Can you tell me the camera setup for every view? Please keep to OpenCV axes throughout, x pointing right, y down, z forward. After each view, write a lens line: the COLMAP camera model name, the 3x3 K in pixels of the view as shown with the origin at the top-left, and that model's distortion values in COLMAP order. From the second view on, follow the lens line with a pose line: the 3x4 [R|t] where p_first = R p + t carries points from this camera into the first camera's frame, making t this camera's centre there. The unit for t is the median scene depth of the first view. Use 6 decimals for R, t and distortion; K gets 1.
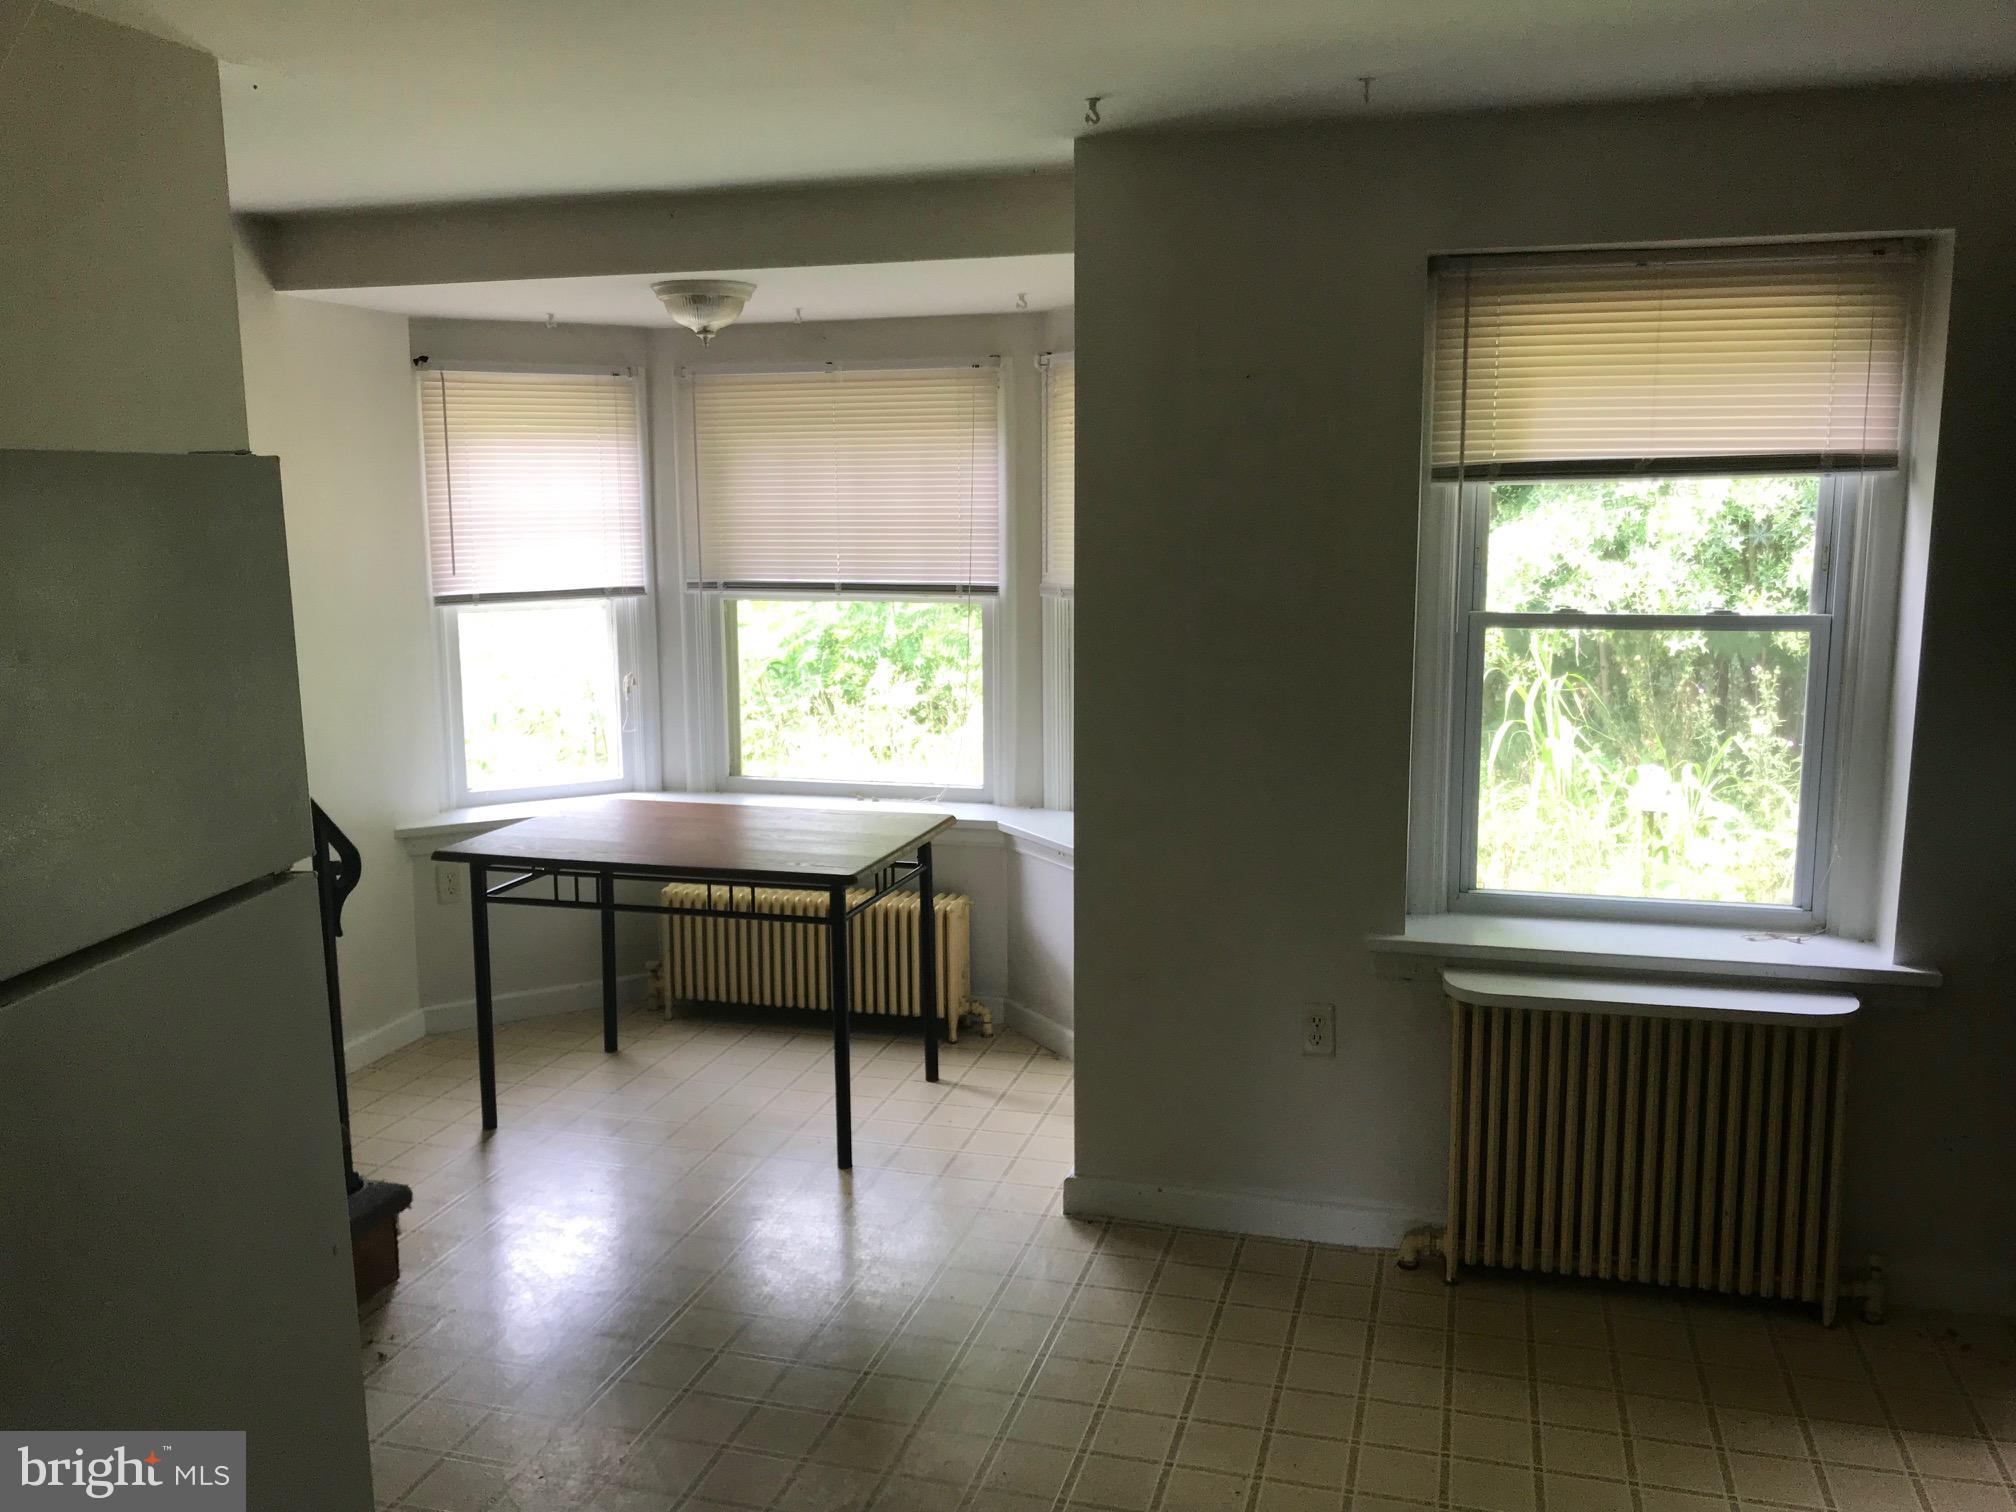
lens RADIAL K [[1650.1, 0, 1008.0], [0, 1650.1, 756.0], [0, 0, 1]] dist [0.003766, -0.000273]
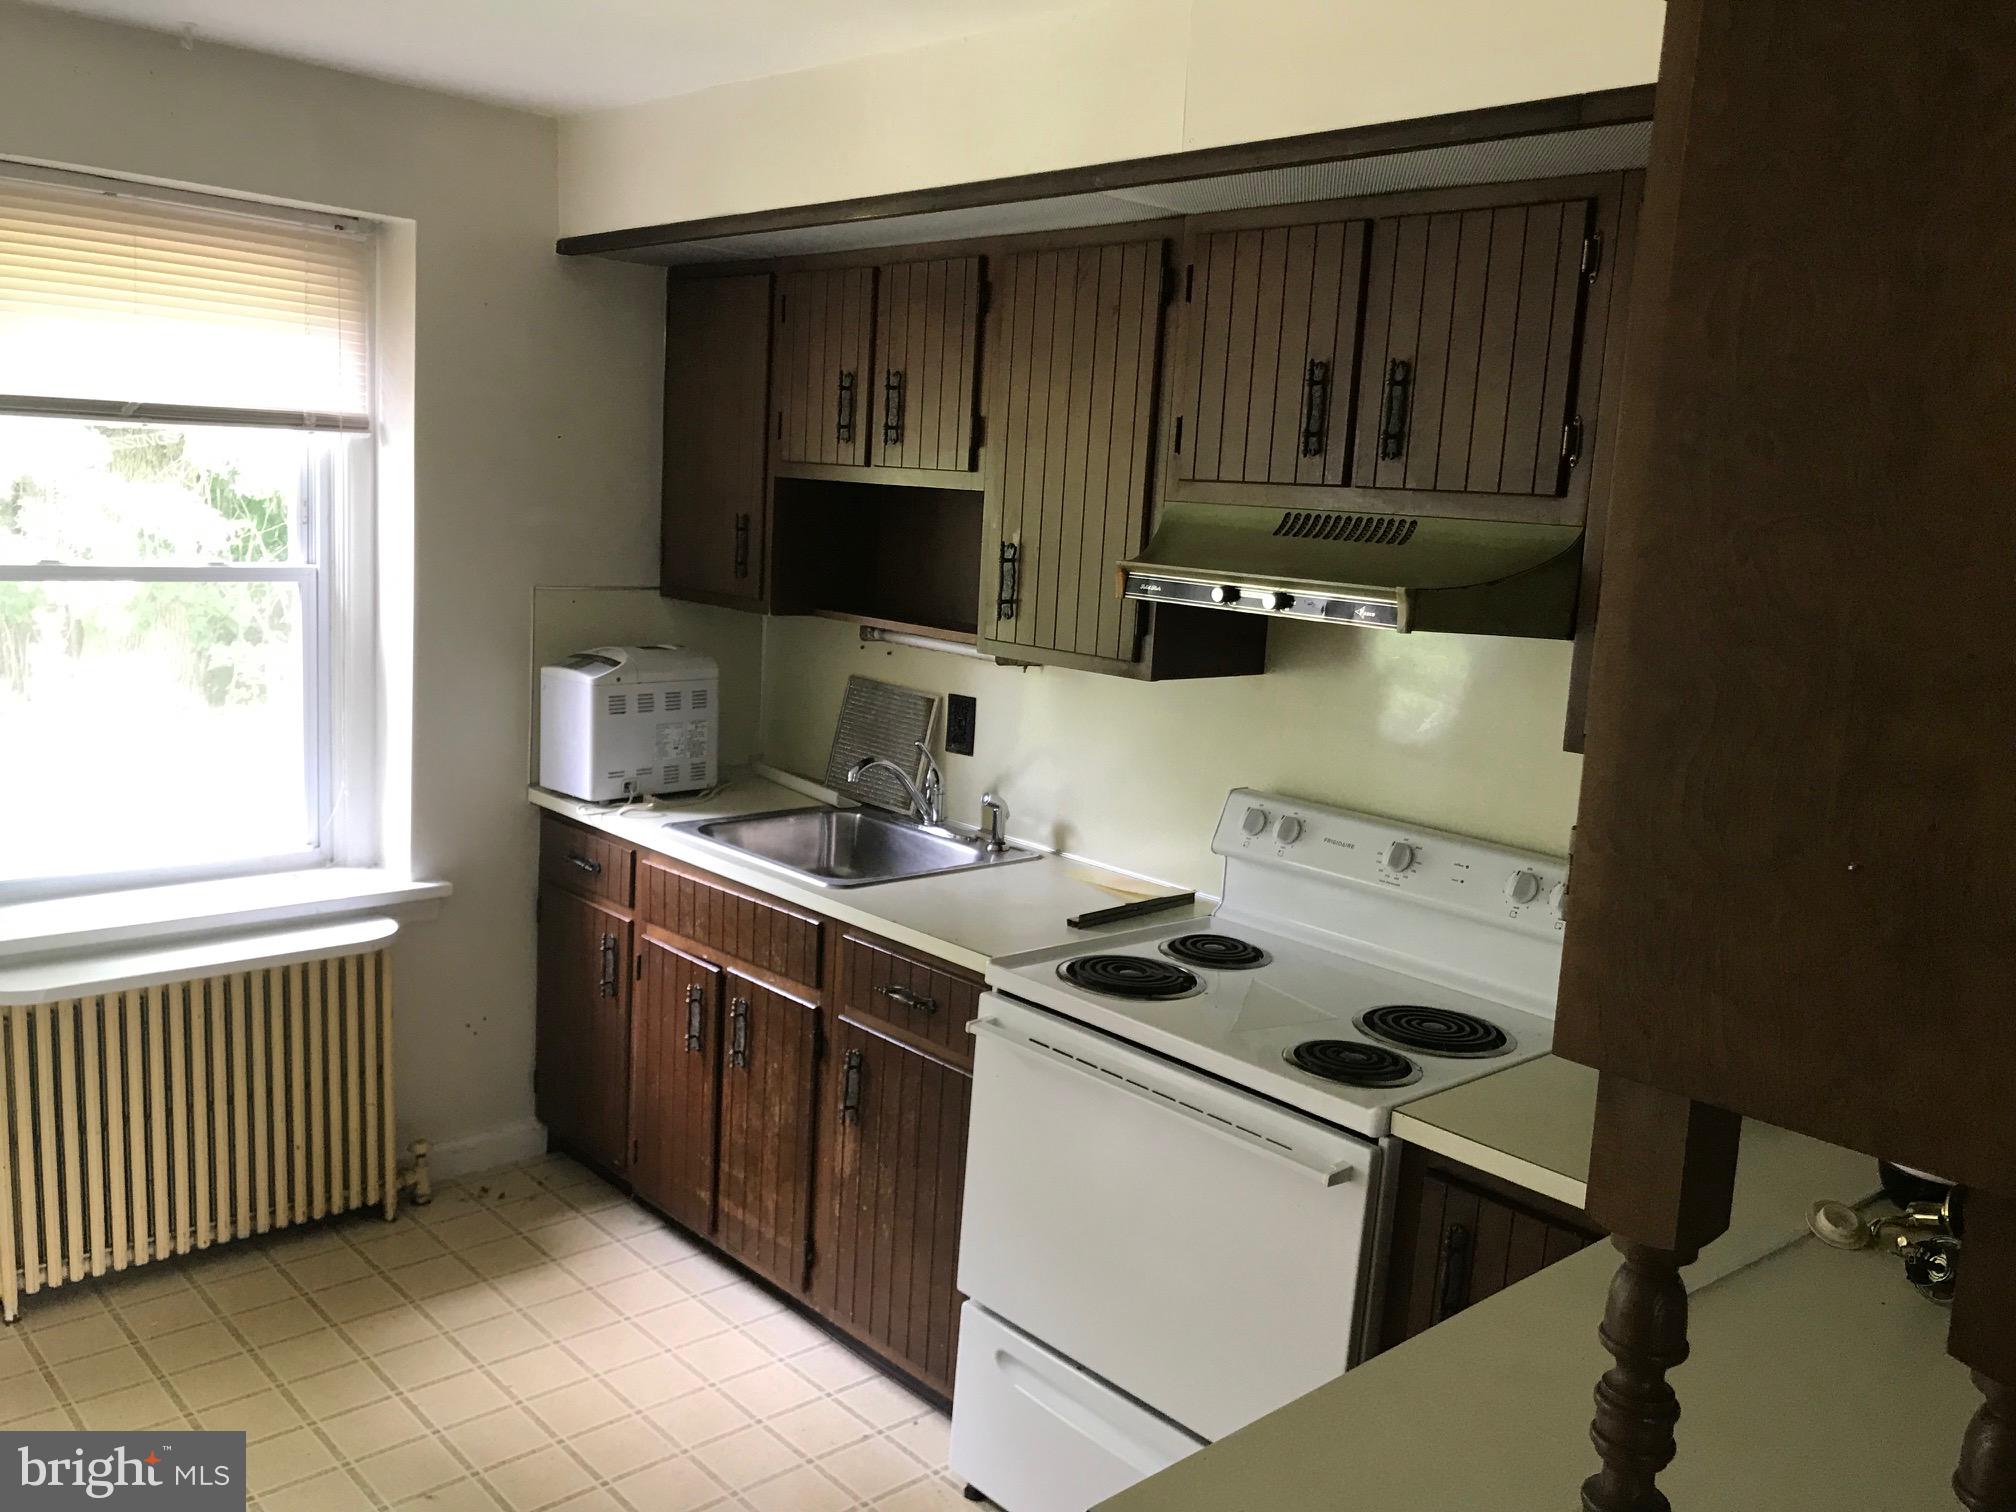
lens RADIAL K [[1650.1, 0, 1008.0], [0, 1650.1, 756.0], [0, 0, 1]] dist [0.003766, -0.000273]
pose [[0.515807, -0.098873, 0.850980, -0.192086], [0.066072, 0.994950, 0.075552, -0.015939], [-0.854153, 0.017255, 0.519735, 0.078702]]
